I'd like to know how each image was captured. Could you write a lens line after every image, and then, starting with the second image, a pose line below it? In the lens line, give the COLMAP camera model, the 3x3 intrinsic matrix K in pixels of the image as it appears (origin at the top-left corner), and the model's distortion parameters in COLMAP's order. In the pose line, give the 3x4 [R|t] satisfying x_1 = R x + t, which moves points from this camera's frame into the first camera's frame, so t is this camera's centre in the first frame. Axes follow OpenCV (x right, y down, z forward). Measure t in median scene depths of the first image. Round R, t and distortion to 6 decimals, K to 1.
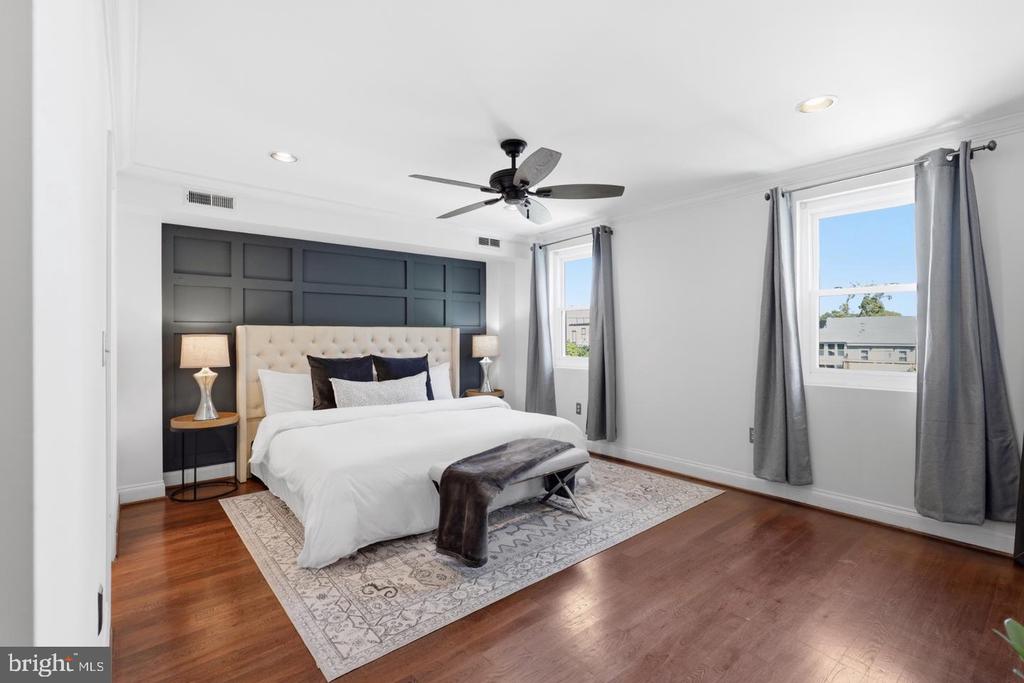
lens RADIAL K [[485.5, 0, 508.4], [0, 485.5, 333.6], [0, 0, 1]] dist [-0.002723, -0.000211]
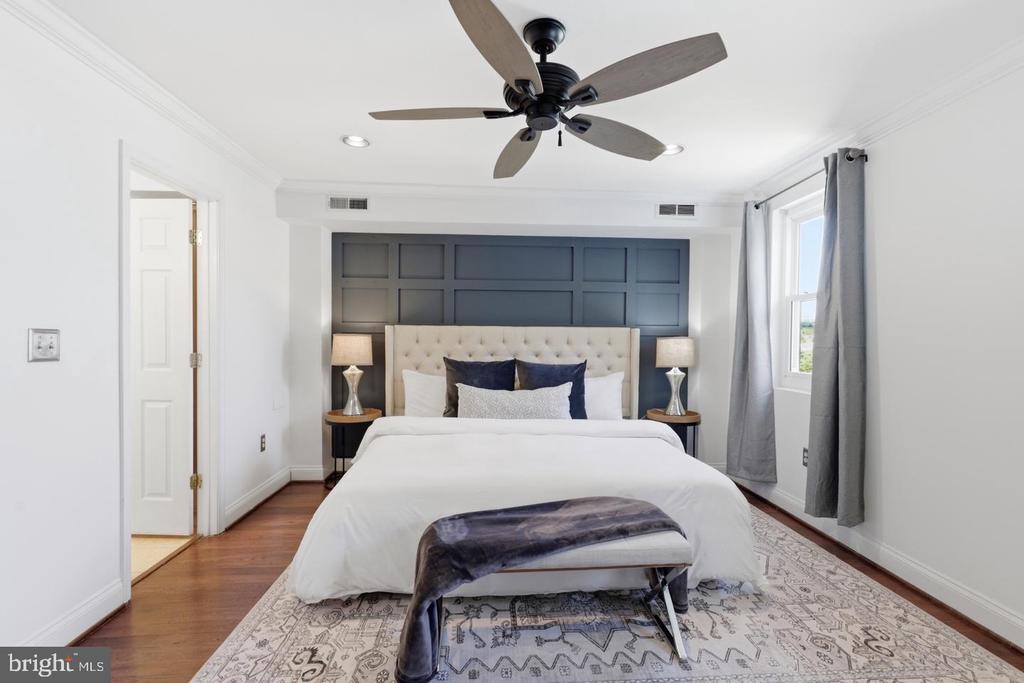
lens RADIAL K [[485.5, 0, 513.4], [0, 485.5, 346.7], [0, 0, 1]] dist [-0.002723, -0.000211]
pose [[0.797384, 0.021410, -0.603092, 0.261102], [-0.008263, 0.999664, 0.024564, 0.000790], [0.603415, -0.014604, 0.797294, 0.338502]]
